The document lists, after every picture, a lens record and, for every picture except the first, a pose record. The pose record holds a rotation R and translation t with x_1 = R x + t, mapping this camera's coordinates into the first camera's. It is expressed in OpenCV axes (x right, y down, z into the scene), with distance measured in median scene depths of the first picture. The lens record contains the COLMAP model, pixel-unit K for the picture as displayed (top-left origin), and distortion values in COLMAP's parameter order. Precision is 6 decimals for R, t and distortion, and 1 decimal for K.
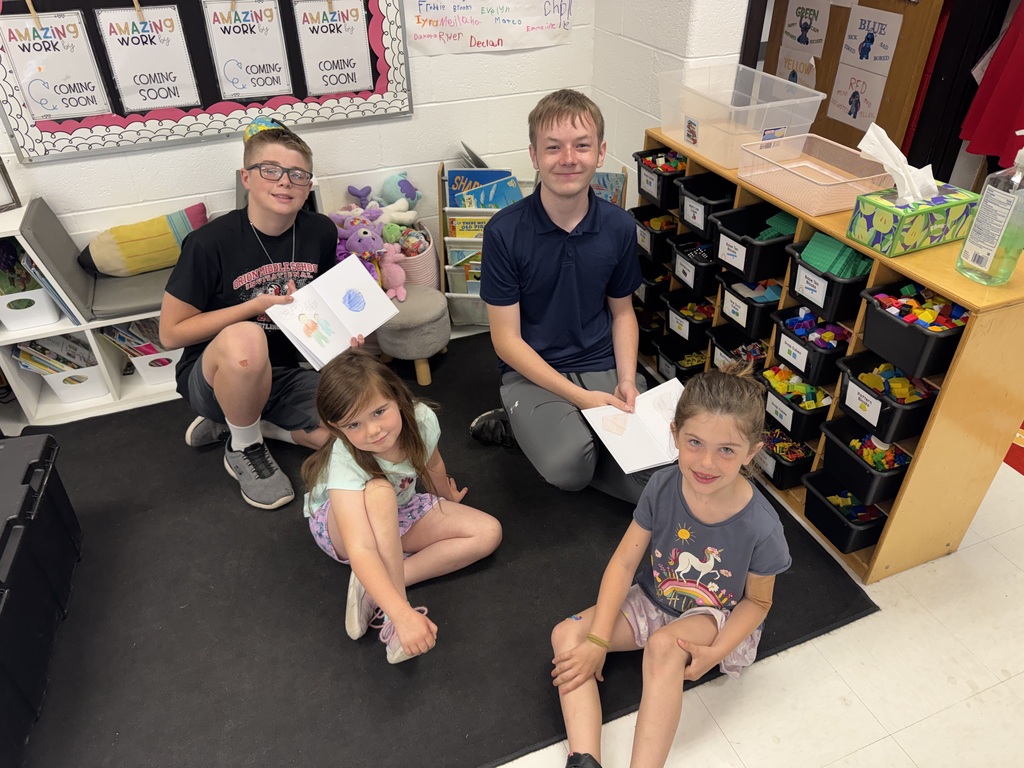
lens RADIAL K [[723.2, 0, 512.0], [0, 723.2, 384.0], [0, 0, 1]] dist [0.001538, -0.005021]
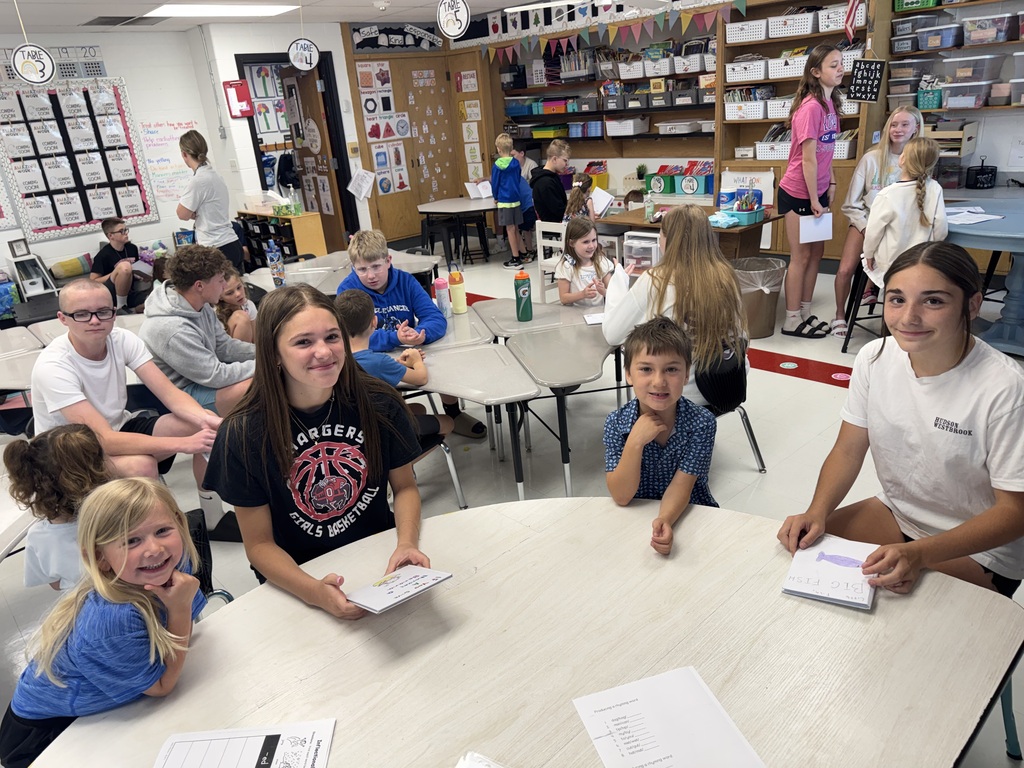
lens RADIAL K [[723.2, 0, 512.0], [0, 723.2, 384.0], [0, 0, 1]] dist [0.001538, -0.005021]
pose [[0.928383, -0.190807, 0.318902, 0.140502], [0.266284, 0.940135, -0.212696, 1.394599], [-0.259227, 0.282382, 0.923613, -2.110053]]
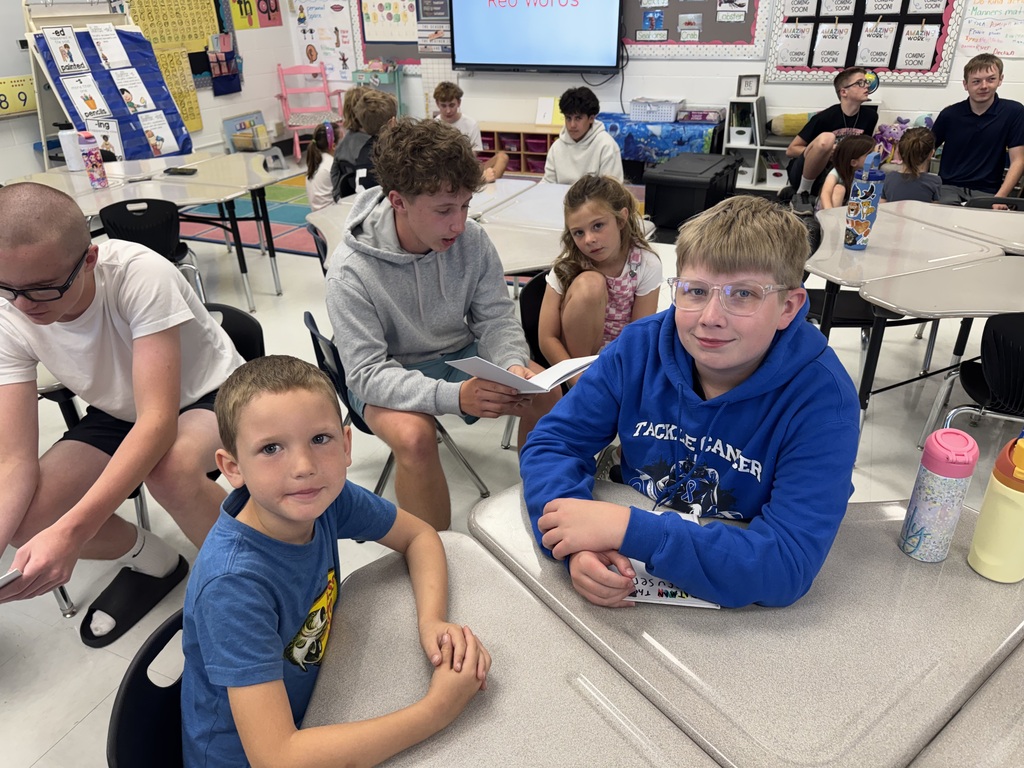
lens RADIAL K [[723.2, 0, 512.0], [0, 723.2, 384.0], [0, 0, 1]] dist [0.001538, -0.005021]
pose [[0.671248, 0.356772, -0.649723, 0.700136], [-0.411060, 0.908580, 0.074236, 0.778356], [0.616811, 0.217245, 0.756537, -1.147372]]
